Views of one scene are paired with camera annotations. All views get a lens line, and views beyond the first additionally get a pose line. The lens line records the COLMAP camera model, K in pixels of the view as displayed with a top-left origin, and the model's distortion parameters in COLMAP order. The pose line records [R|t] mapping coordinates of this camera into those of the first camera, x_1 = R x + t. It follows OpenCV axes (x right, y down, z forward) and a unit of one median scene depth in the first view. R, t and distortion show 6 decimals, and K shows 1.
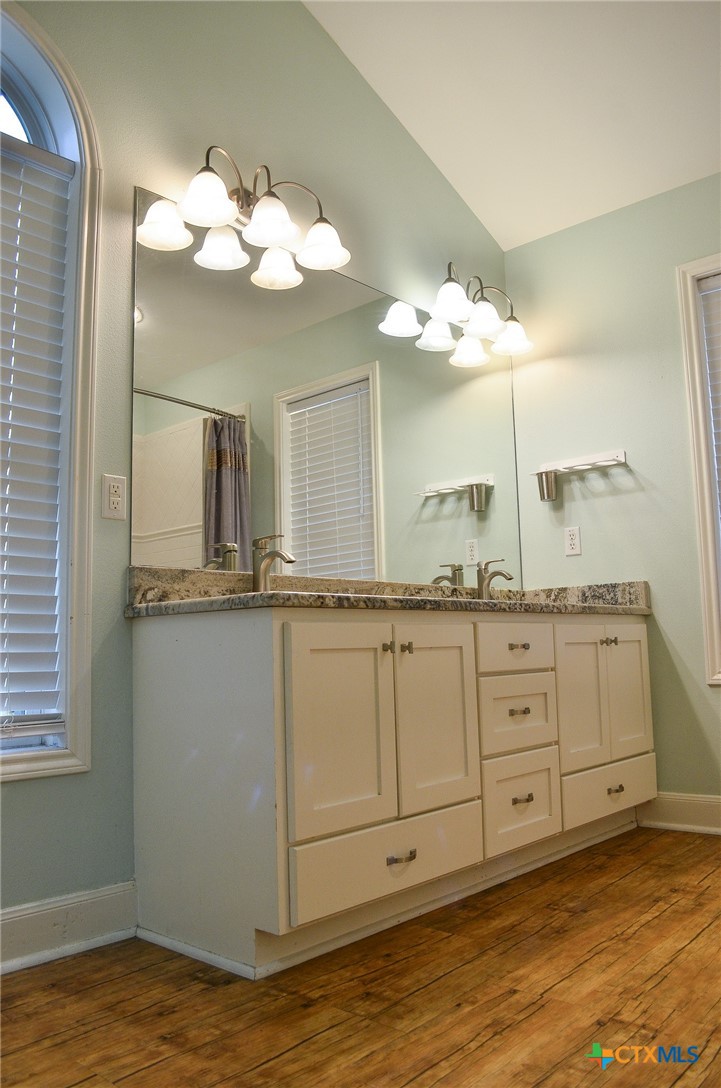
lens RADIAL K [[837.9, 0, 360.5], [0, 837.9, 544.0], [0, 0, 1]] dist [-0.093193, -0.003874]
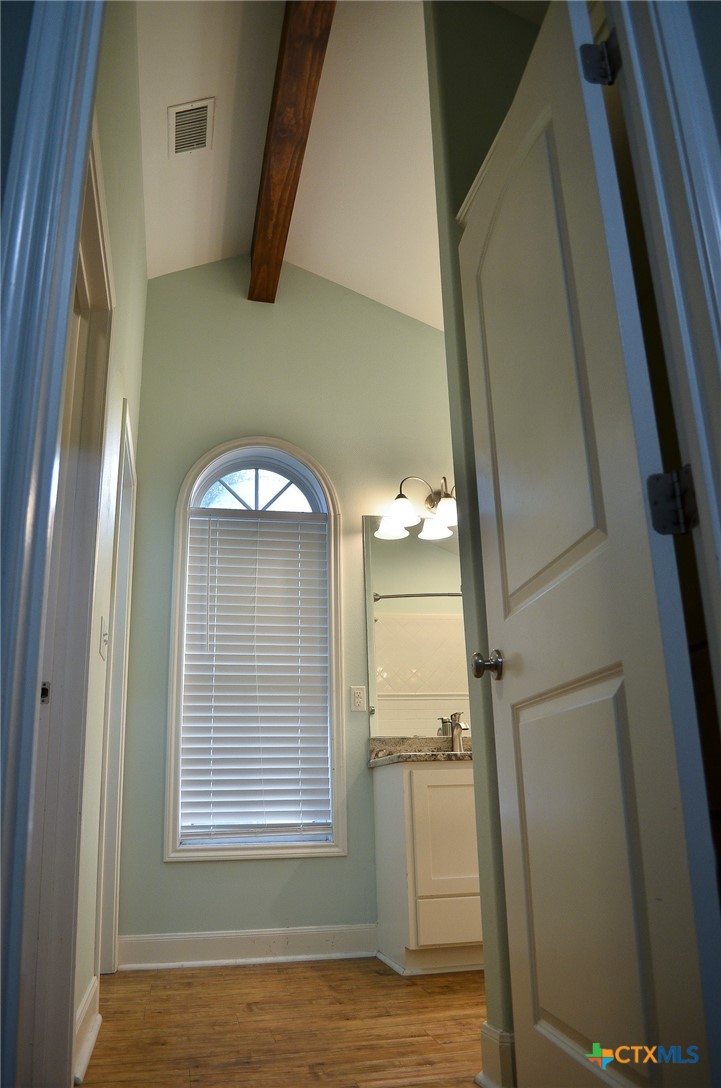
lens RADIAL K [[837.9, 0, 360.5], [0, 837.9, 544.0], [0, 0, 1]] dist [-0.093193, -0.003874]
pose [[0.804958, -0.169052, -0.568739, 0.838103], [0.078669, 0.980497, -0.180100, -0.063675], [0.588094, 0.100230, 0.802558, -0.498187]]
